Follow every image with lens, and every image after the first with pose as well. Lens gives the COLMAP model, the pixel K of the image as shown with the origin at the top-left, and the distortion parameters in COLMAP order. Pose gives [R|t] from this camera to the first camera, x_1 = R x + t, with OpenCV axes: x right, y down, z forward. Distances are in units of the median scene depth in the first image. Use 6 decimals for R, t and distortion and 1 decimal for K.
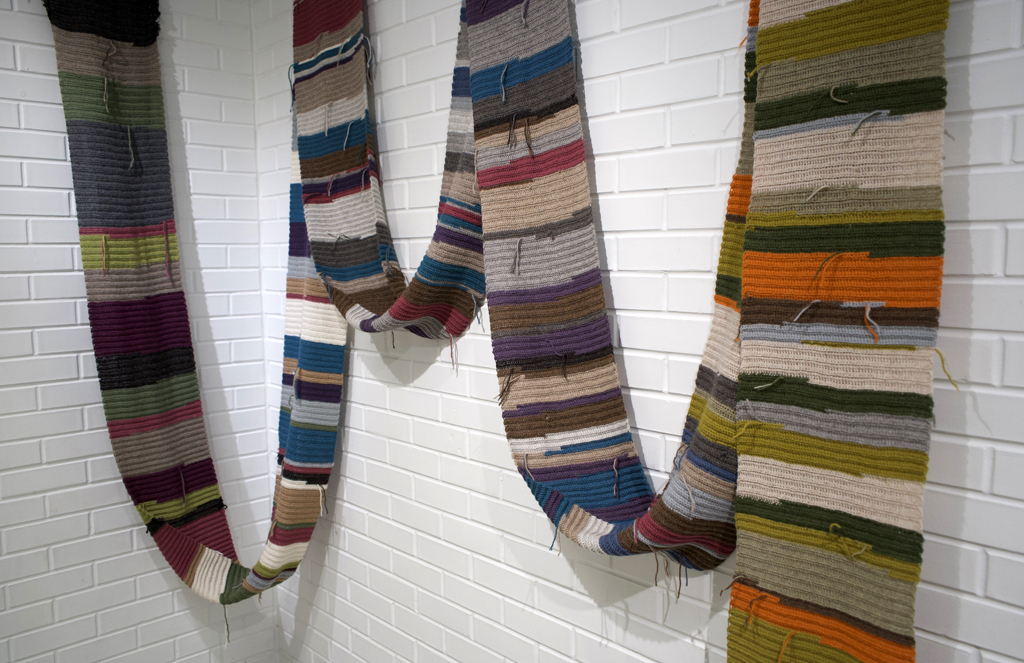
lens RADIAL K [[829.7, 0, 510.9], [0, 829.7, 334.0], [0, 0, 1]] dist [-0.008683, -0.003121]
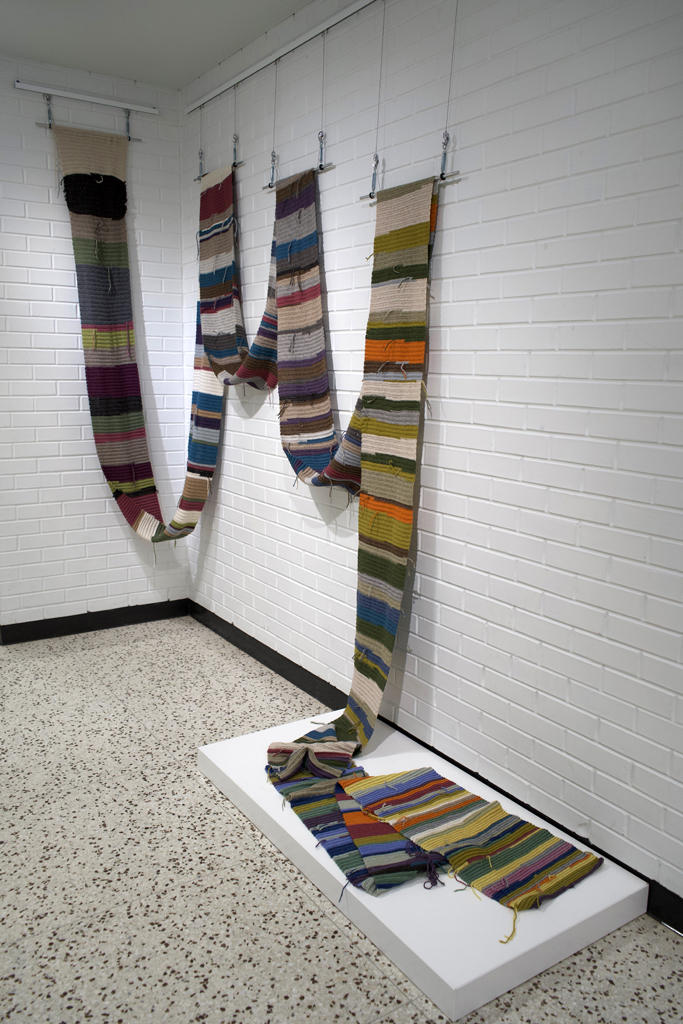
lens RADIAL K [[852.8, 0, 342.5], [0, 852.8, 510.6], [0, 0, 1]] dist [0.010530, -0.018628]
pose [[0.983756, 0.055259, -0.170796, 0.387781], [-0.042917, 0.996250, 0.075126, 0.113507], [0.174307, -0.066575, 0.982438, -0.774922]]
